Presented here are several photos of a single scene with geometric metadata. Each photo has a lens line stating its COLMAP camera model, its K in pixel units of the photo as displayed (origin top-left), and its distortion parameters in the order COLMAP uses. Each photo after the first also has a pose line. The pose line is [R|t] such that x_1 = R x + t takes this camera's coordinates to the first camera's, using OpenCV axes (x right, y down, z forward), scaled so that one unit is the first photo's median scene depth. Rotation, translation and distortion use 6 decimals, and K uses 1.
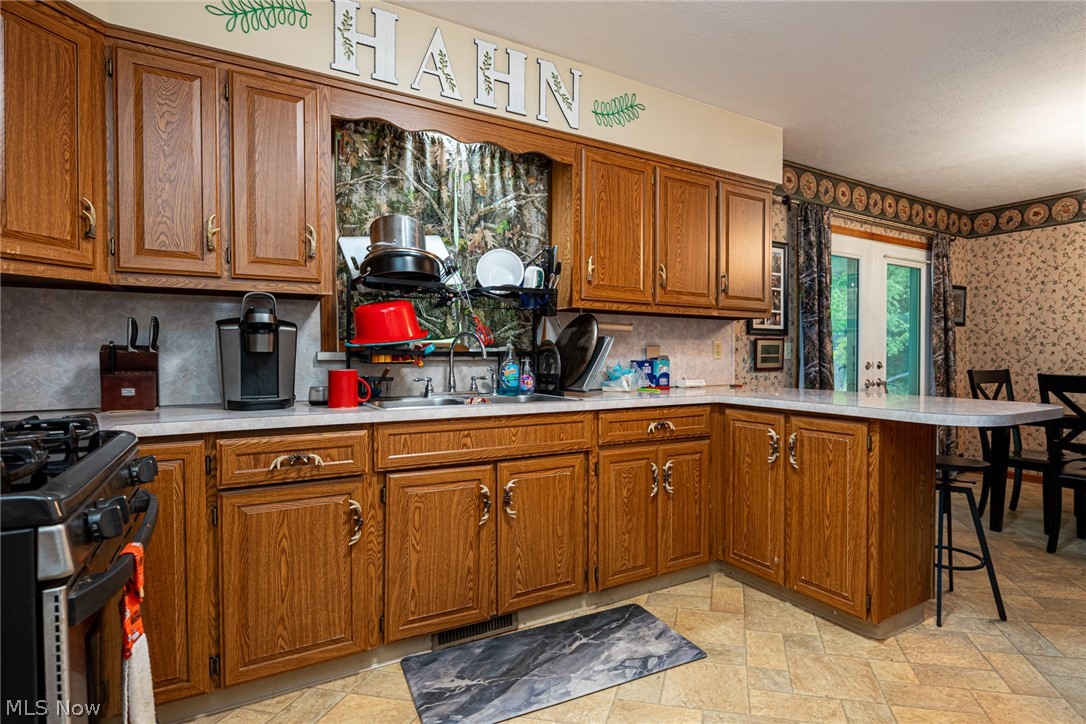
lens RADIAL K [[543.4, 0, 548.3], [0, 543.4, 362.0], [0, 0, 1]] dist [0.017673, 0.000811]
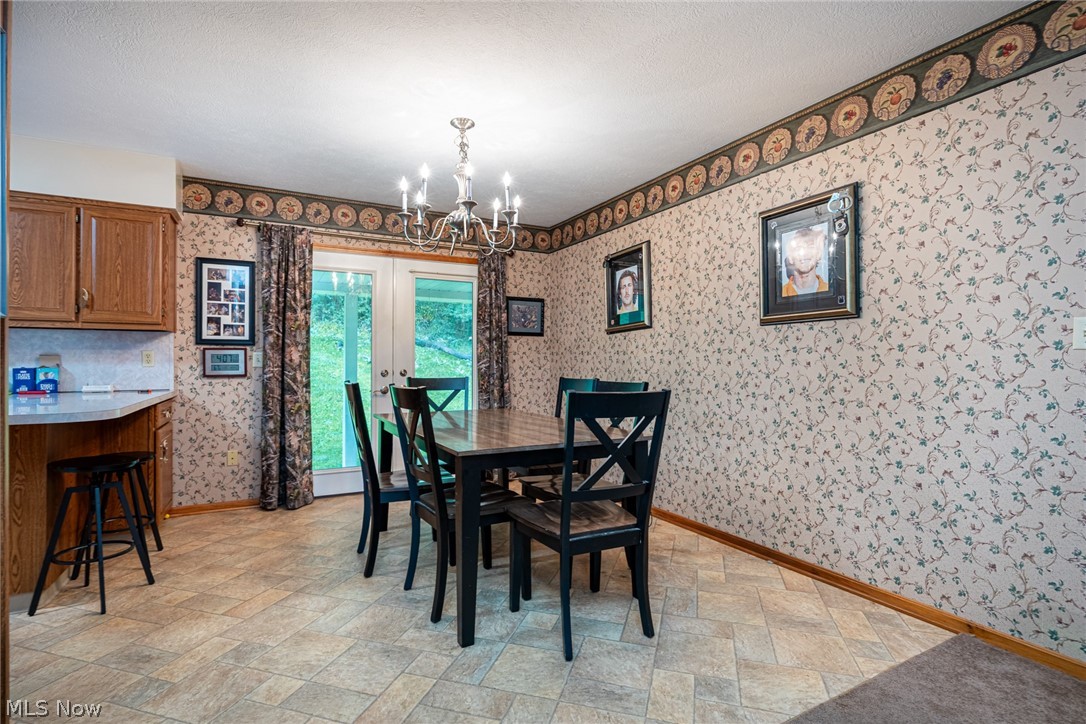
lens RADIAL K [[543.4, 0, 538.6], [0, 543.4, 365.3], [0, 0, 1]] dist [0.017673, 0.000811]
pose [[0.997547, 0.000523, -0.069996, 1.291660], [-0.001202, 0.999953, -0.009660, 0.001005], [0.069988, 0.009720, 0.997500, -0.061510]]
